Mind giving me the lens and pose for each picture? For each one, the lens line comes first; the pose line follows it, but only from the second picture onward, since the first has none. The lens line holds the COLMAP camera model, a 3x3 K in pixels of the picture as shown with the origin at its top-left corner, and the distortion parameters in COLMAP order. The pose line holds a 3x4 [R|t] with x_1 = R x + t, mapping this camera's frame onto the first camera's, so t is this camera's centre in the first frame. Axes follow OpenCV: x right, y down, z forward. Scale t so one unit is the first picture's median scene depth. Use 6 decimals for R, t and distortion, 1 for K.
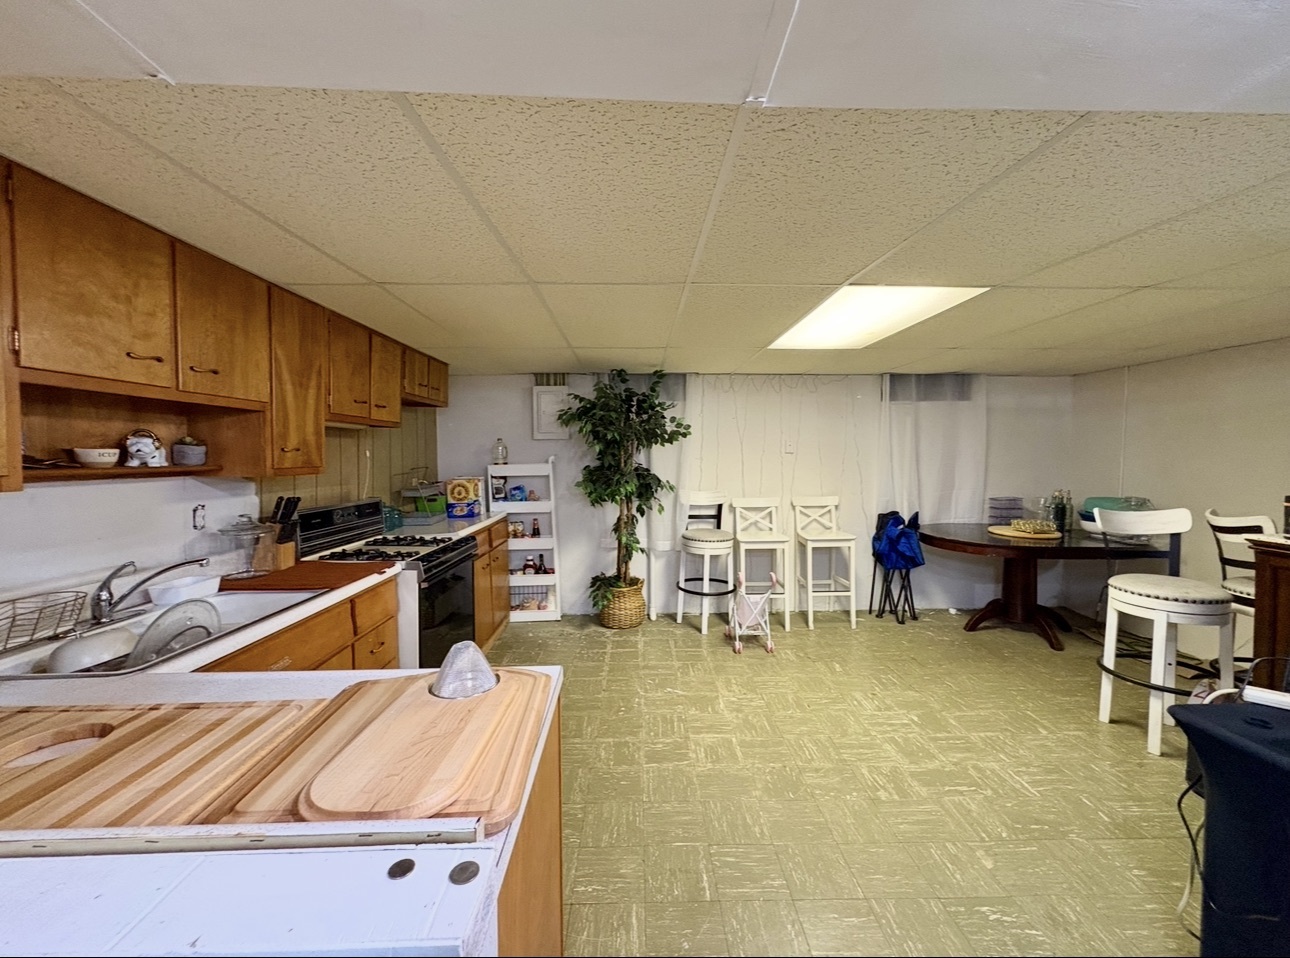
lens RADIAL K [[523.5, 0, 645.0], [0, 523.5, 479.0], [0, 0, 1]] dist [-0.000686, -0.000052]
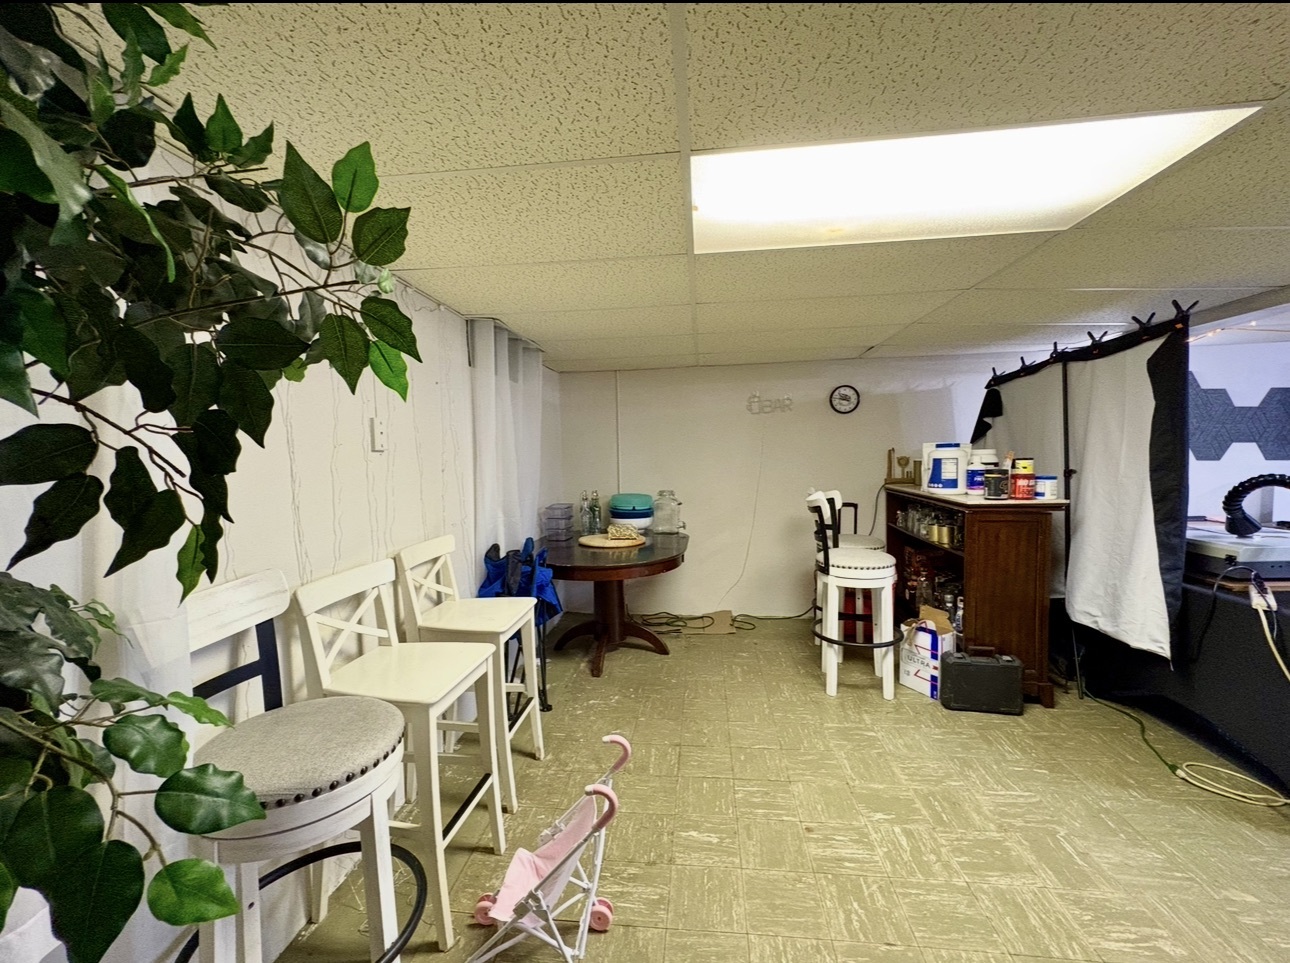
lens RADIAL K [[514.7, 0, 639.7], [0, 514.7, 481.3], [0, 0, 1]] dist [-0.000371, -0.000135]
pose [[0.121762, -0.048382, 0.991379, -0.176723], [0.067835, 0.996882, 0.040319, -0.037986], [-0.990239, 0.062341, 0.124664, 1.148348]]
